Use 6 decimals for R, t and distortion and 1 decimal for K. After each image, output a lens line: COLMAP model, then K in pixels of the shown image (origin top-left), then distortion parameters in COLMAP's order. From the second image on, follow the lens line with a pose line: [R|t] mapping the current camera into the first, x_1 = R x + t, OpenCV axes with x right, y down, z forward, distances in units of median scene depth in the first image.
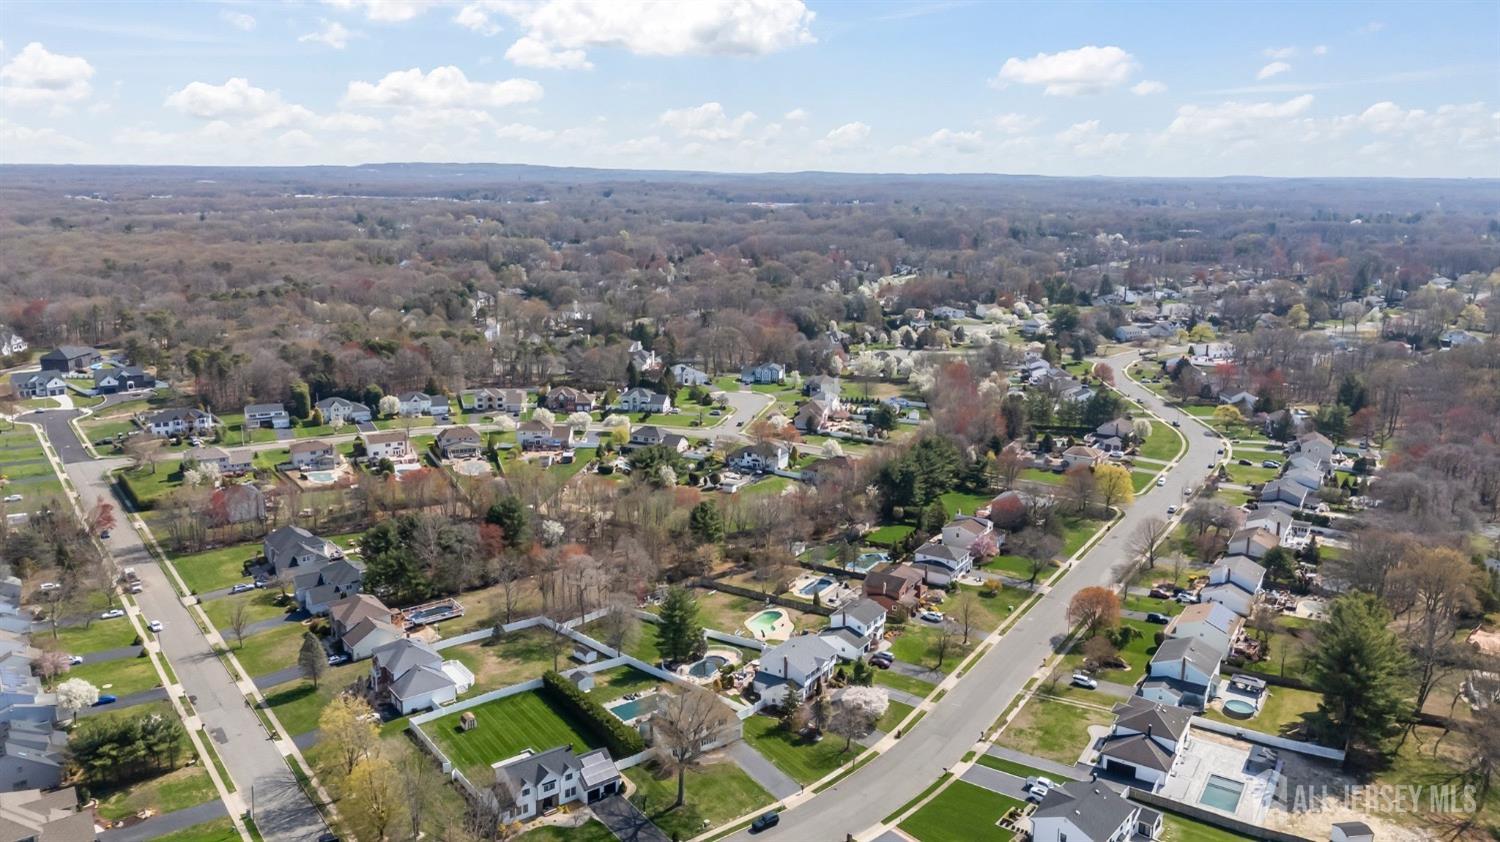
lens RADIAL K [[1088.6, 0, 750.0], [0, 1088.6, 421.0], [0, 0, 1]] dist [0.137962, -0.213221]
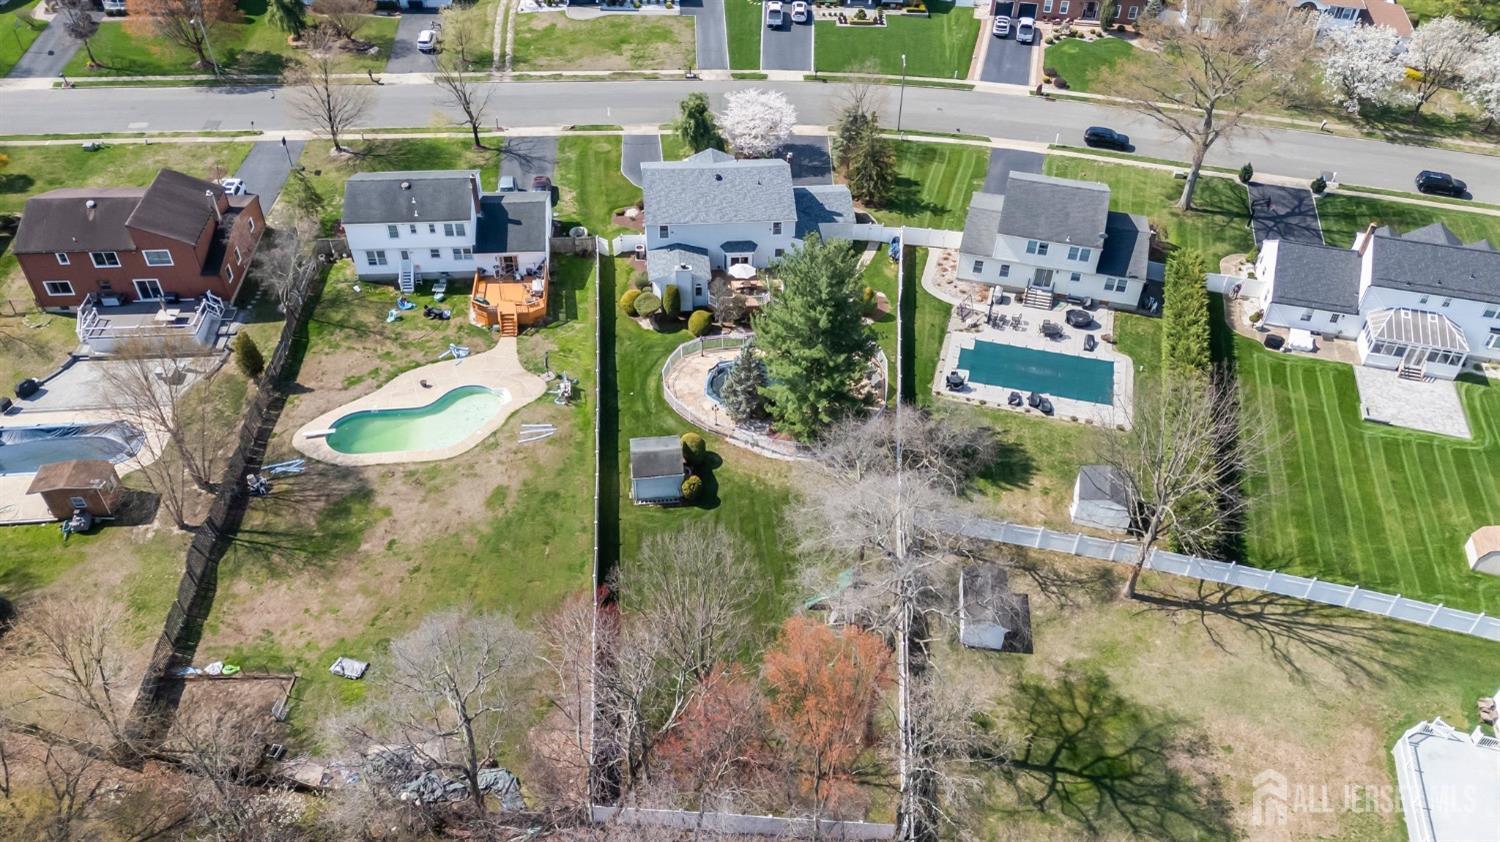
lens RADIAL K [[1091.5, 0, 750.0], [0, 1091.5, 421.0], [0, 0, 1]] dist [0.090946, -0.077147]
pose [[-0.614642, -0.527419, 0.586553, -0.240806], [0.150550, 0.651490, 0.743569, -0.046835], [-0.774306, 0.545335, -0.321030, 1.036917]]
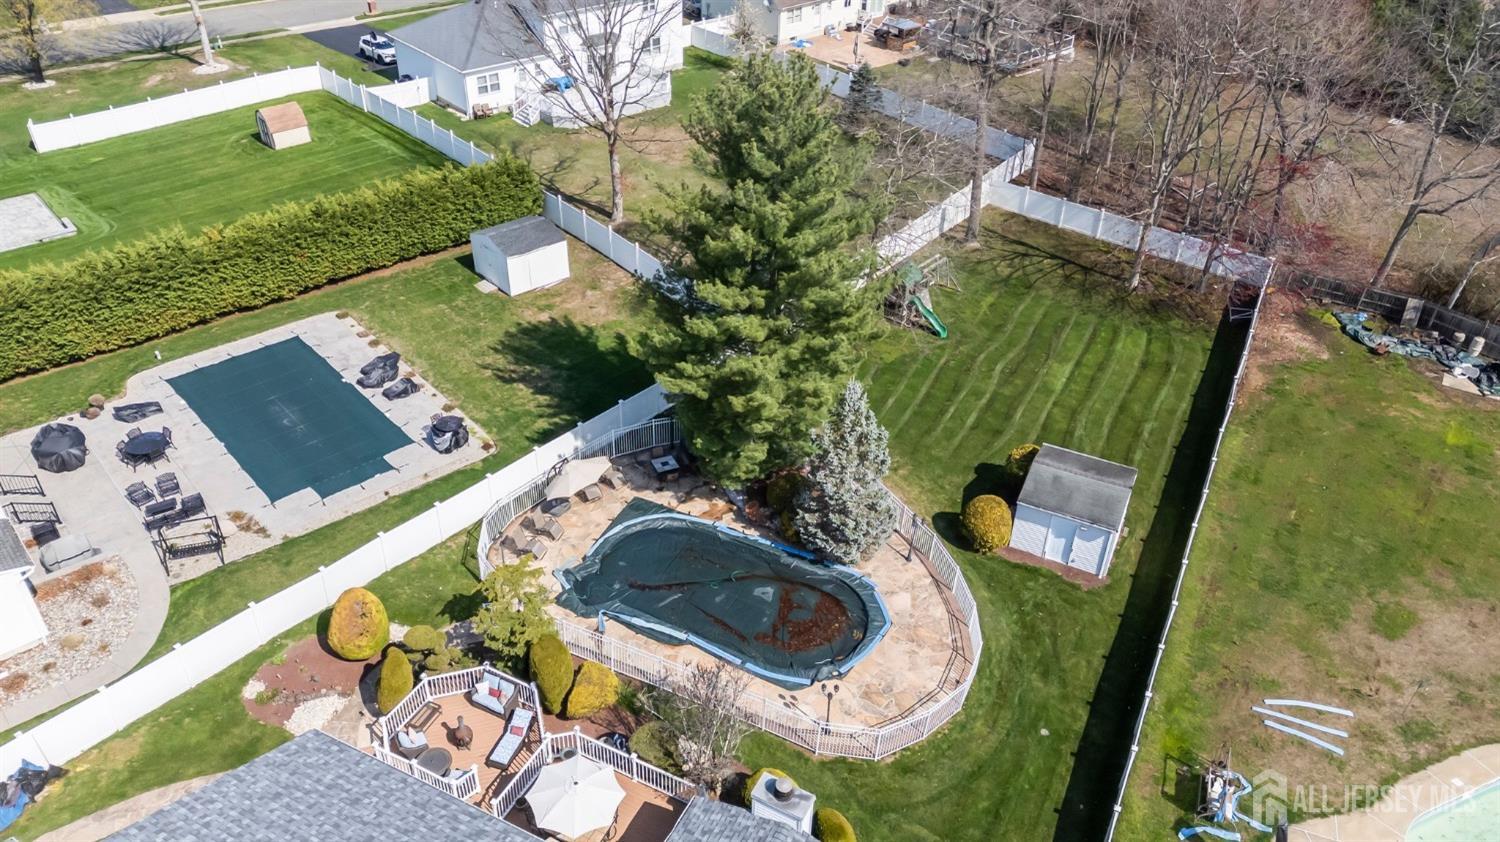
lens RADIAL K [[1108.4, 0, 749.6], [0, 1108.4, 403.5], [0, 0, 1]] dist [0.083037, -0.083235]
pose [[0.087994, 0.552495, -0.828858, 0.079901], [-0.245408, 0.818463, 0.519513, 0.100440], [0.965418, 0.157694, 0.207606, 0.878800]]
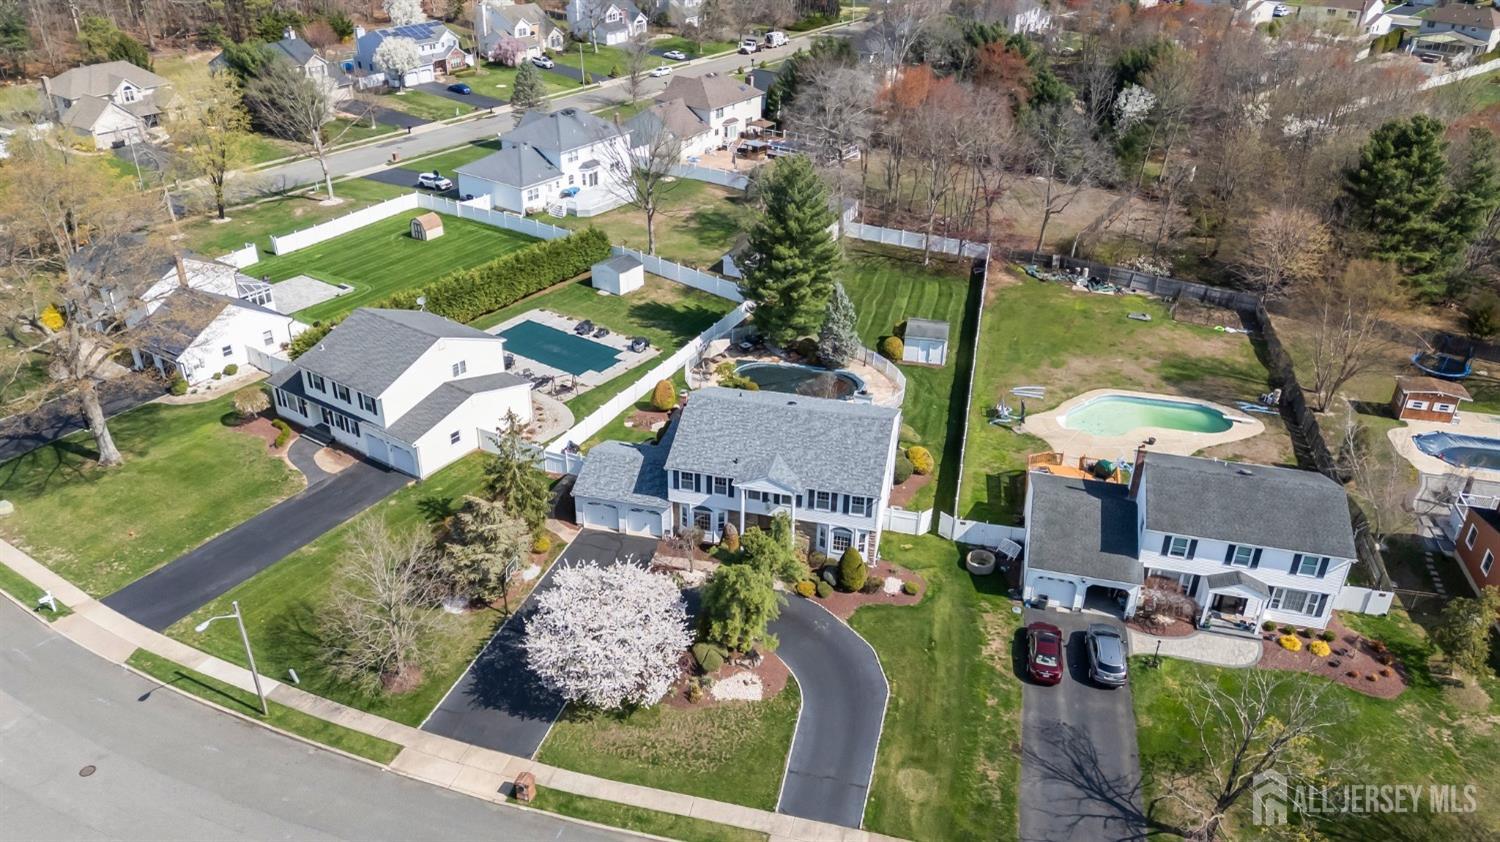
lens RADIAL K [[1091.5, 0, 750.0], [0, 1091.5, 421.0], [0, 0, 1]] dist [0.090946, -0.077147]
pose [[0.326994, 0.453958, -0.828853, 0.261465], [-0.227829, 0.889067, 0.397055, 0.077257], [0.917153, 0.059002, 0.394144, 0.758673]]
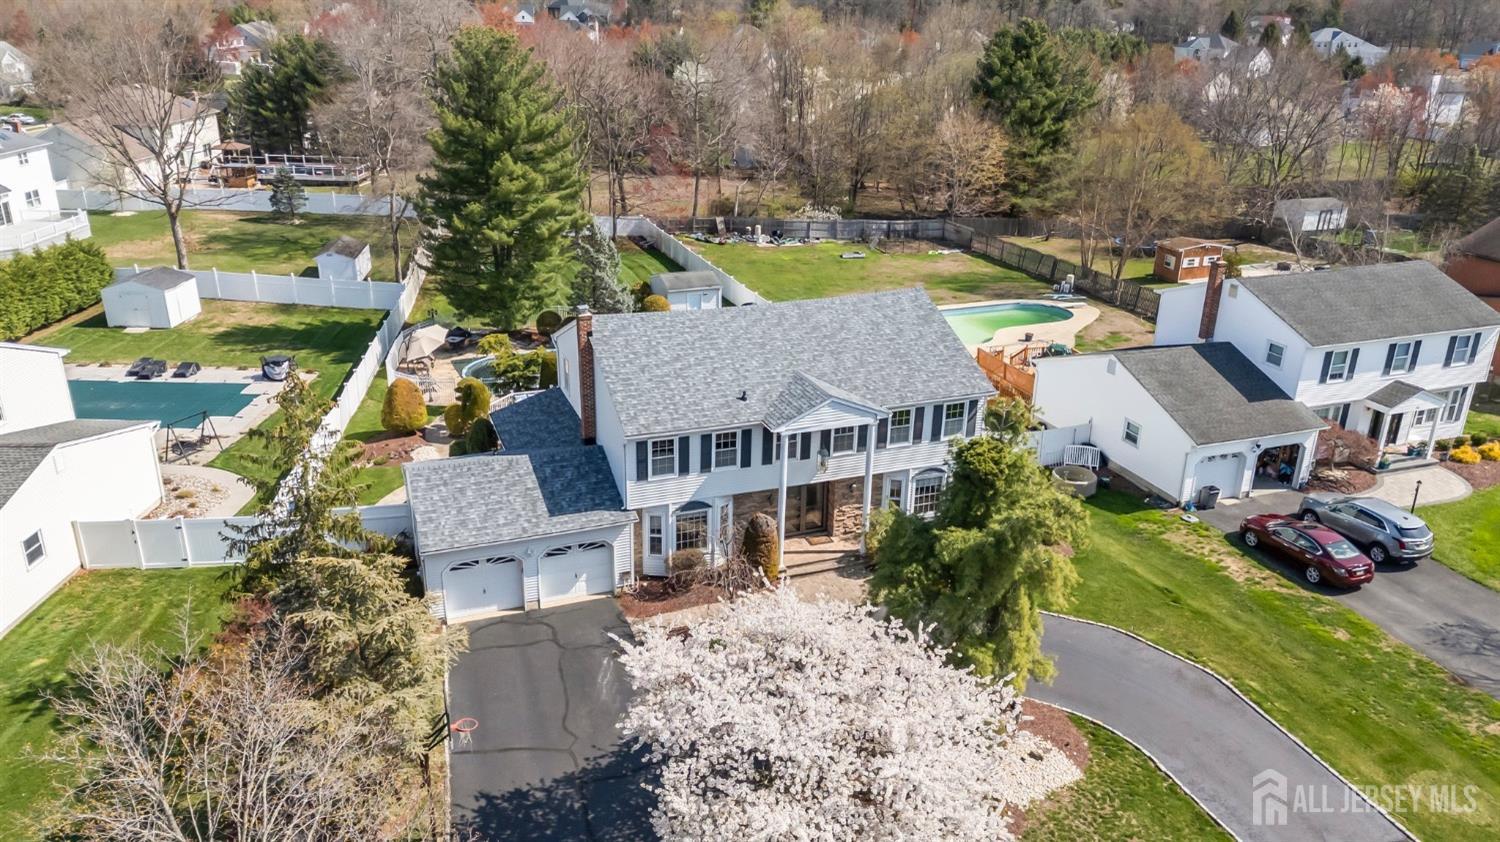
lens RADIAL K [[1091.5, 0, 750.0], [0, 1091.5, 421.0], [0, 0, 1]] dist [0.090946, -0.077147]
pose [[0.797675, 0.223116, -0.560298, 0.128721], [-0.143480, 0.972582, 0.183025, 0.167297], [0.585771, -0.065603, 0.807817, 0.745954]]
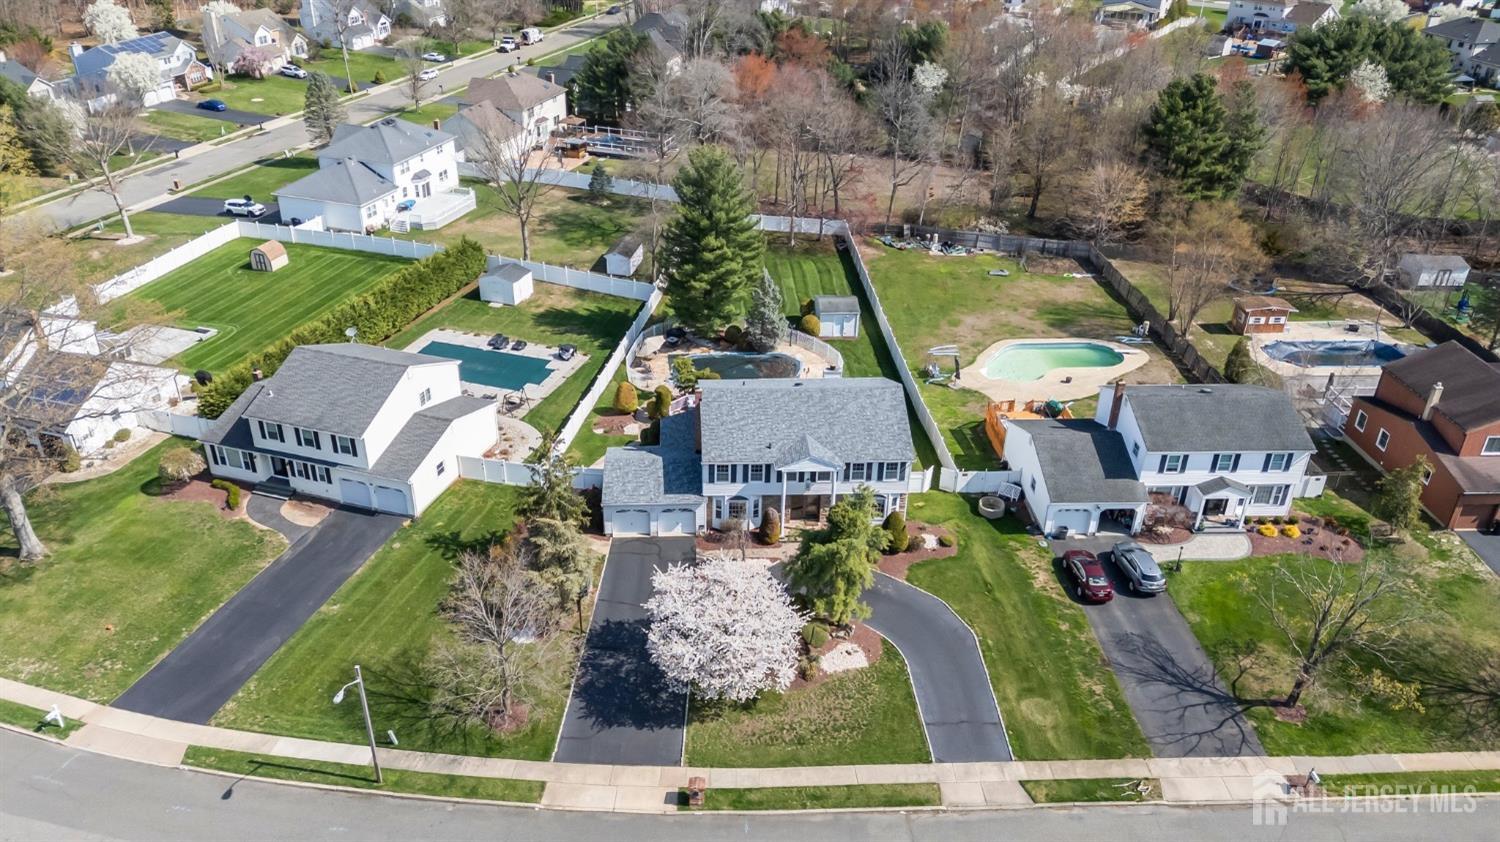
lens RADIAL K [[1091.5, 0, 750.0], [0, 1091.5, 421.0], [0, 0, 1]] dist [0.090946, -0.077147]
pose [[0.581870, 0.395015, -0.710908, 0.232579], [-0.195883, 0.916460, 0.348901, 0.092454], [0.789340, -0.063761, 0.610637, 0.693120]]
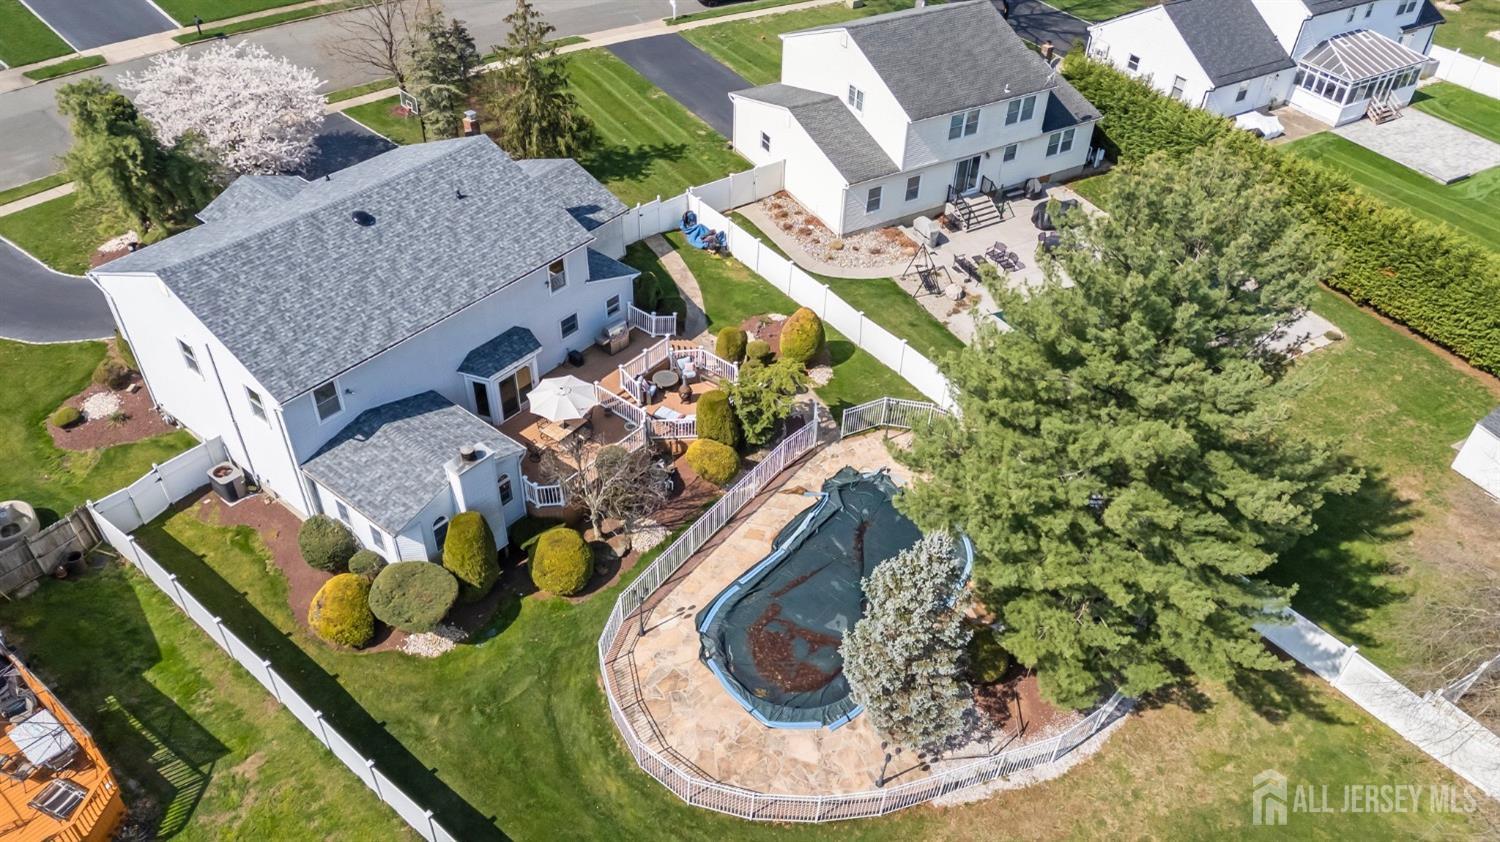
lens RADIAL K [[1091.5, 0, 750.0], [0, 1091.5, 421.0], [0, 0, 1]] dist [0.090946, -0.077147]
pose [[-0.992719, -0.100287, 0.066722, -0.030703], [-0.007402, 0.603663, 0.797206, 0.075870], [-0.120227, 0.790907, -0.600010, 0.982782]]
